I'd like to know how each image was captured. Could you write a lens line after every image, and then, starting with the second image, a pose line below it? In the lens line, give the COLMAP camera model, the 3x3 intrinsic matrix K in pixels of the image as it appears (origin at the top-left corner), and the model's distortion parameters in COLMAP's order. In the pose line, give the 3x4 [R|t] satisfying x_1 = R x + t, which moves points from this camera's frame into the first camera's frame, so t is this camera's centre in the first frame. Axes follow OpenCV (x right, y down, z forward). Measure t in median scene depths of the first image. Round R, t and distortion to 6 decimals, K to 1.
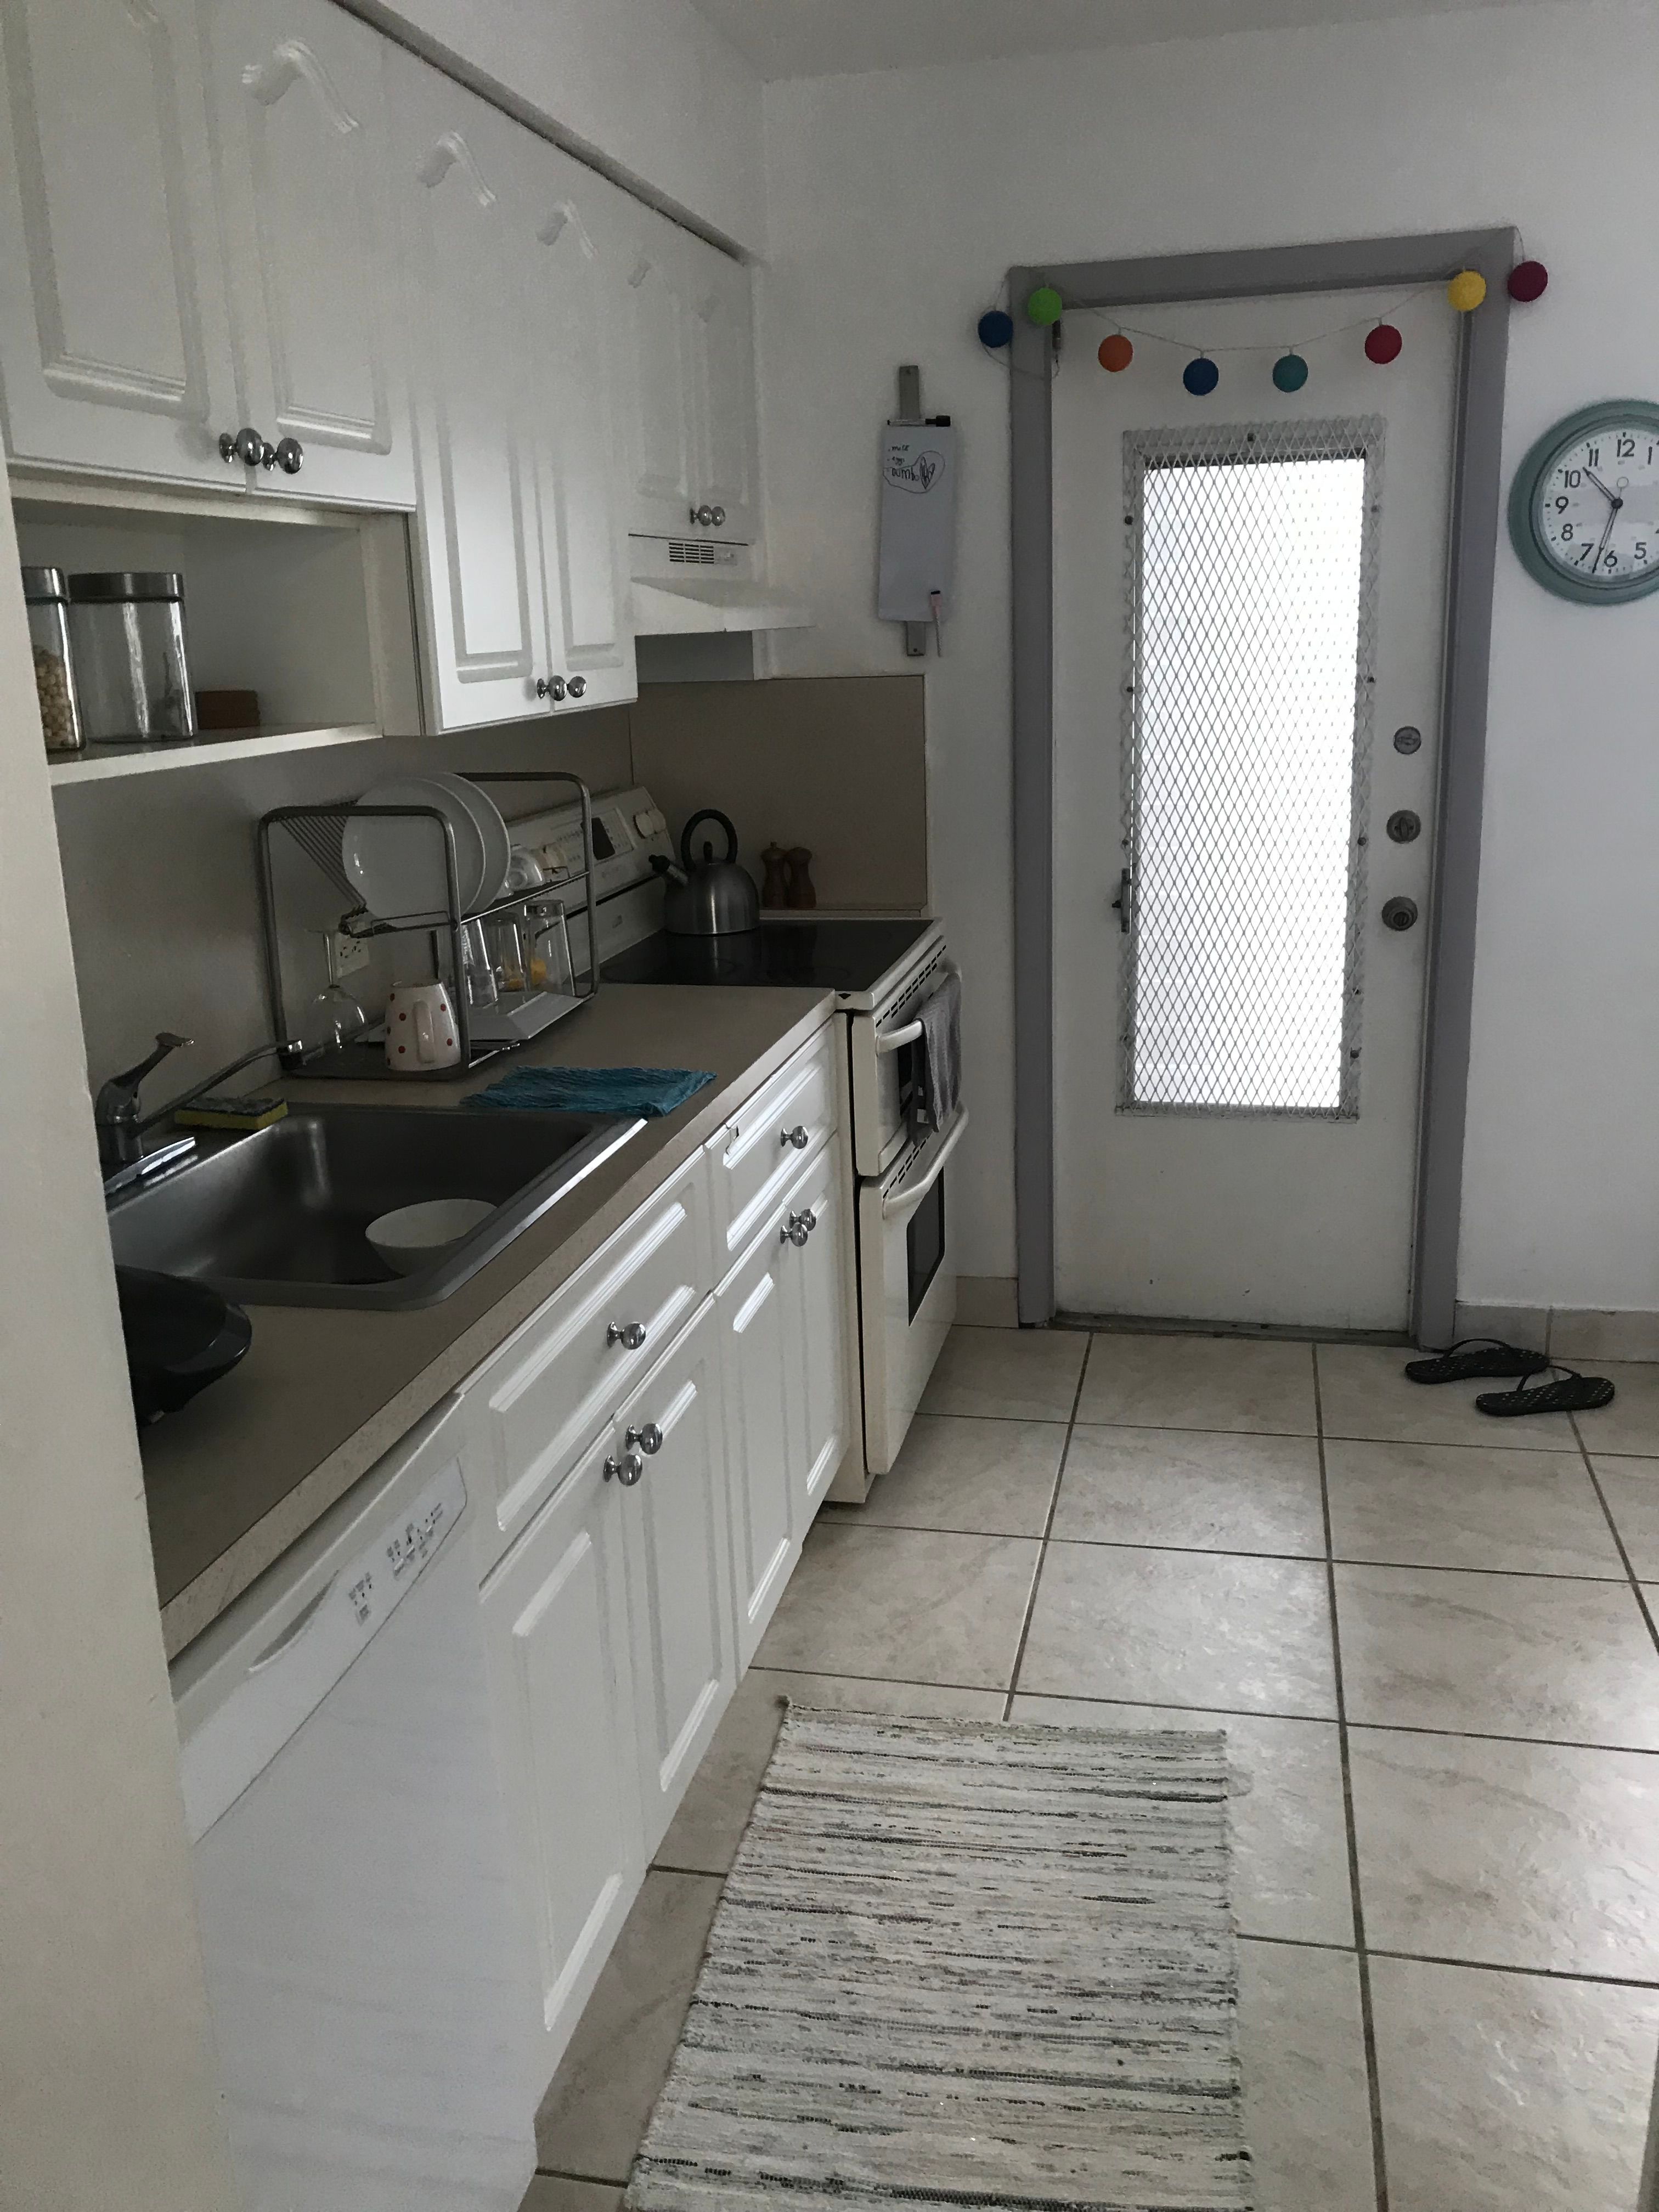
lens RADIAL K [[1851.5, 0, 826.7], [0, 1851.5, 1099.6], [0, 0, 1]] dist [0.004493, 0.022896]
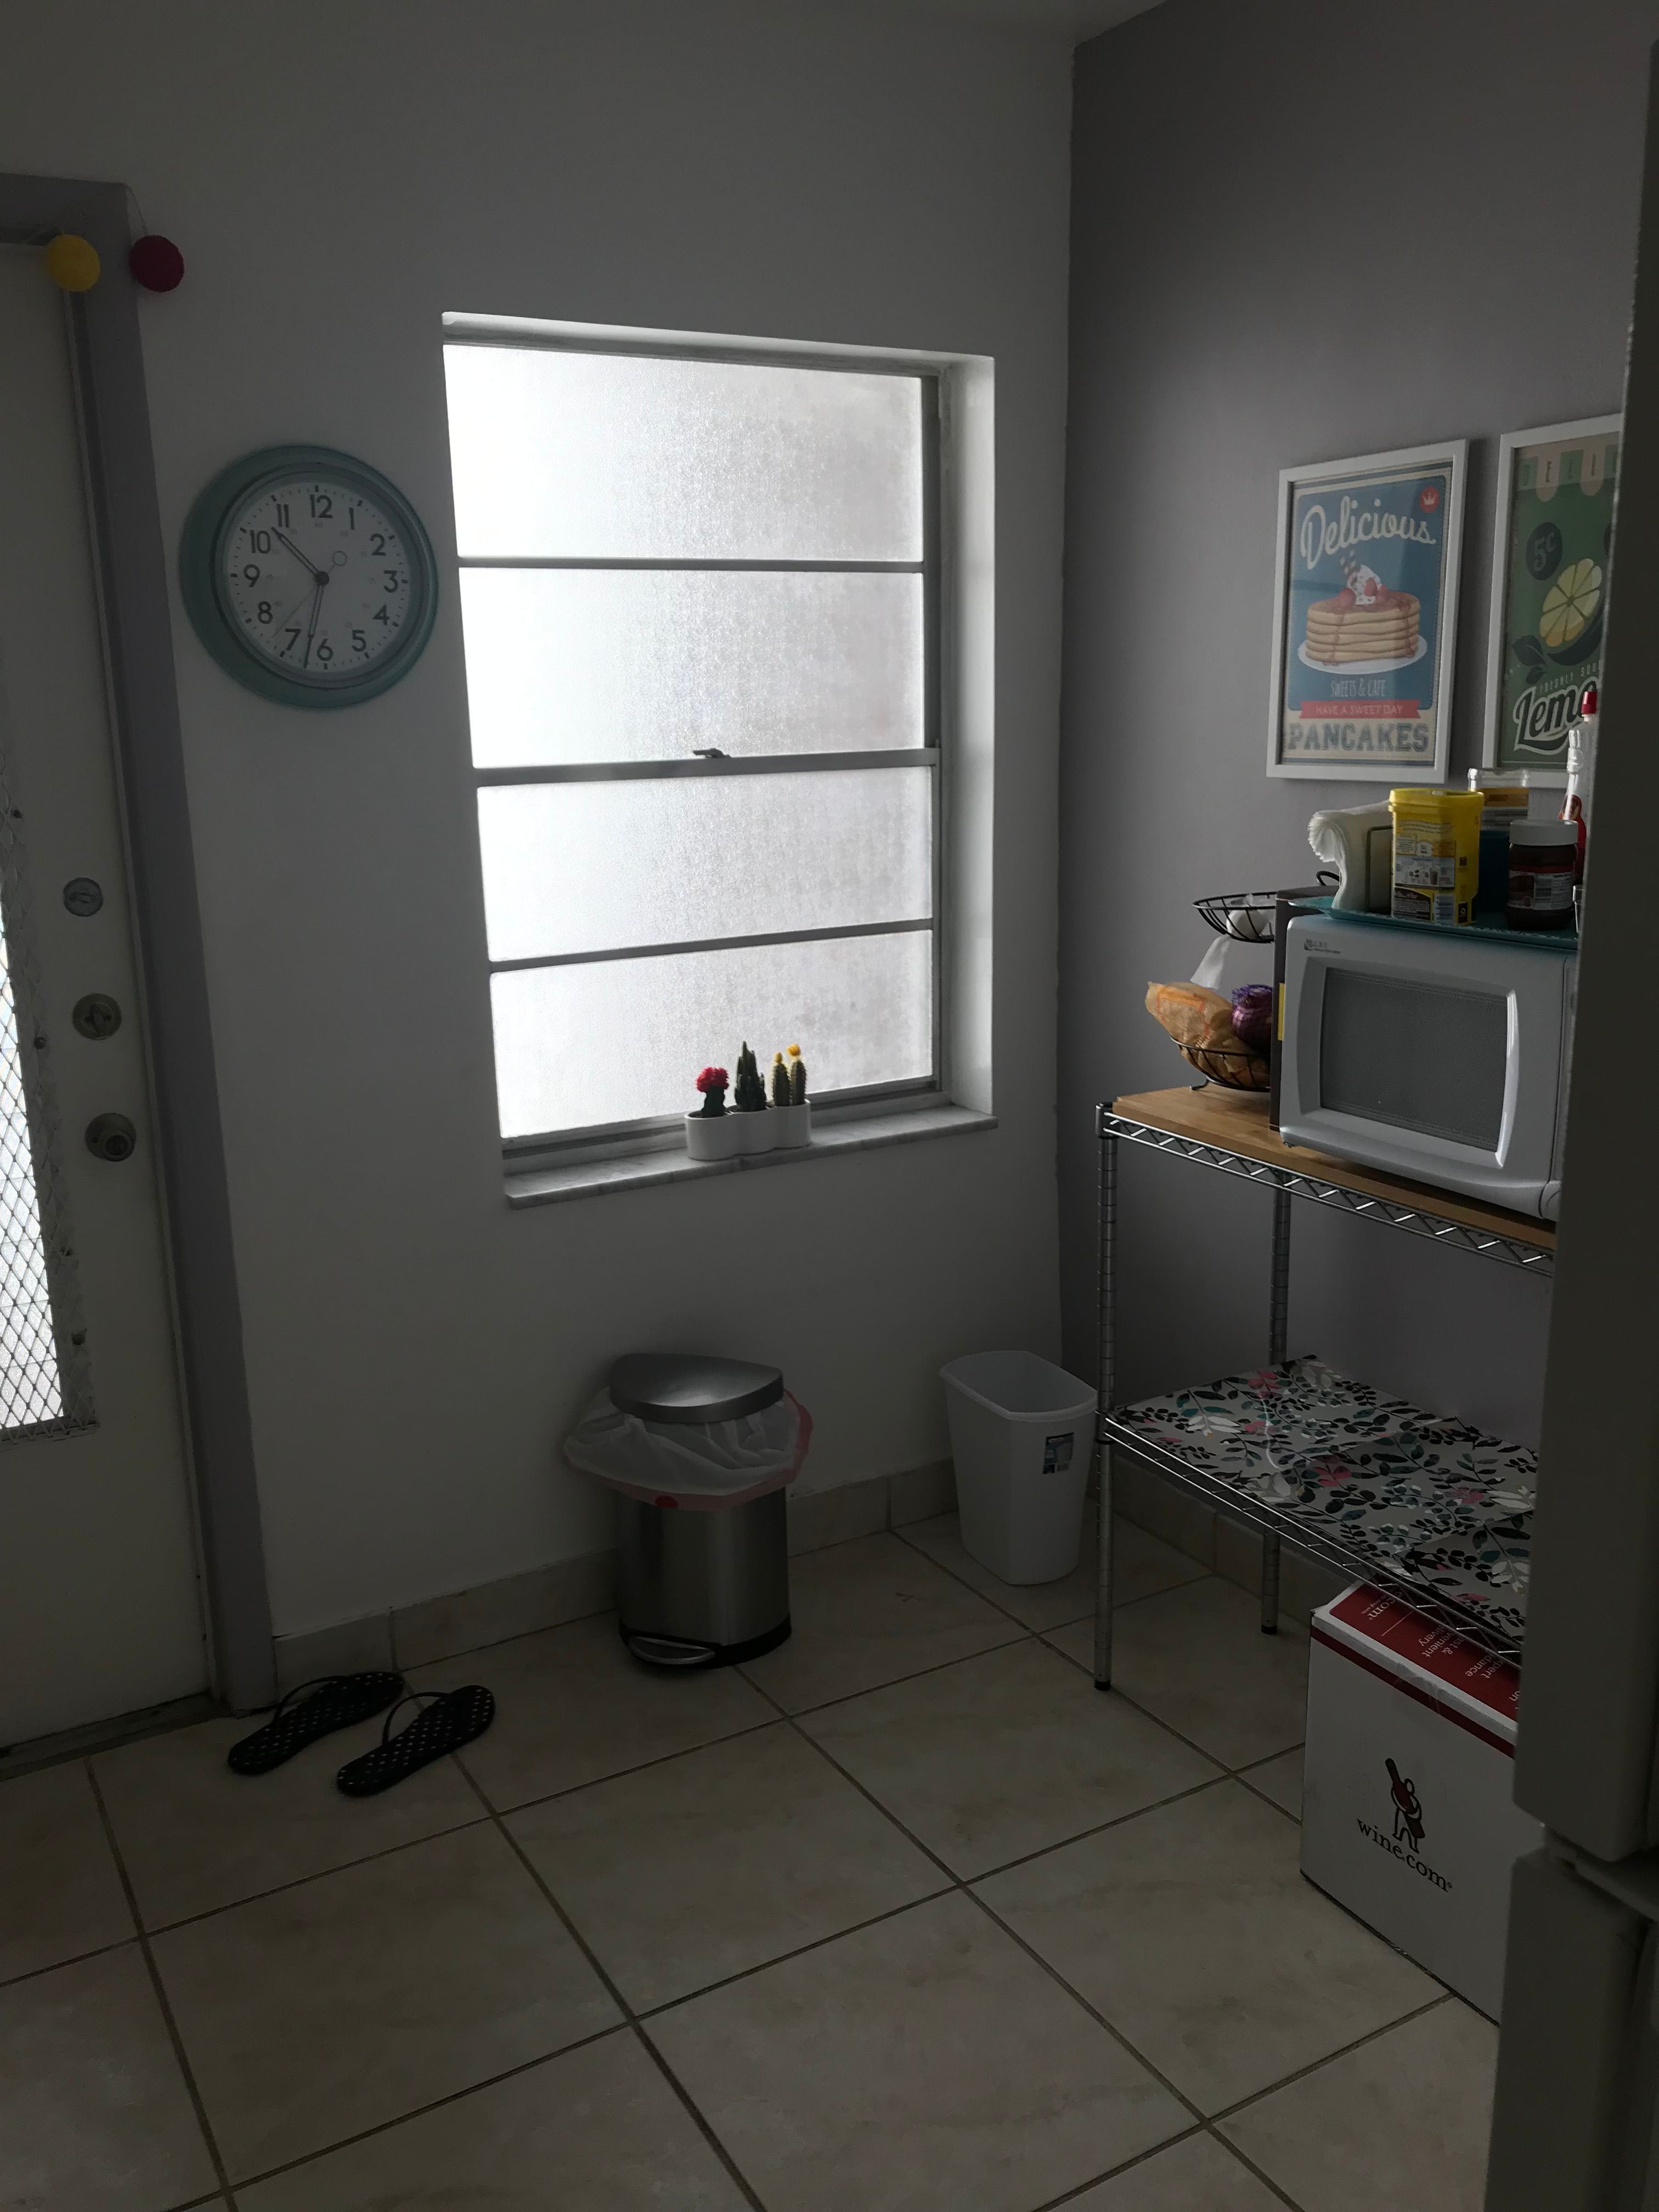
lens RADIAL K [[1851.5, 0, 820.1], [0, 1851.5, 1111.8], [0, 0, 1]] dist [0.004493, 0.022896]
pose [[0.736748, -0.136820, 0.662180, 0.041636], [0.167025, 0.985791, 0.017851, -0.080320], [-0.655214, 0.097448, 0.749132, 0.300710]]
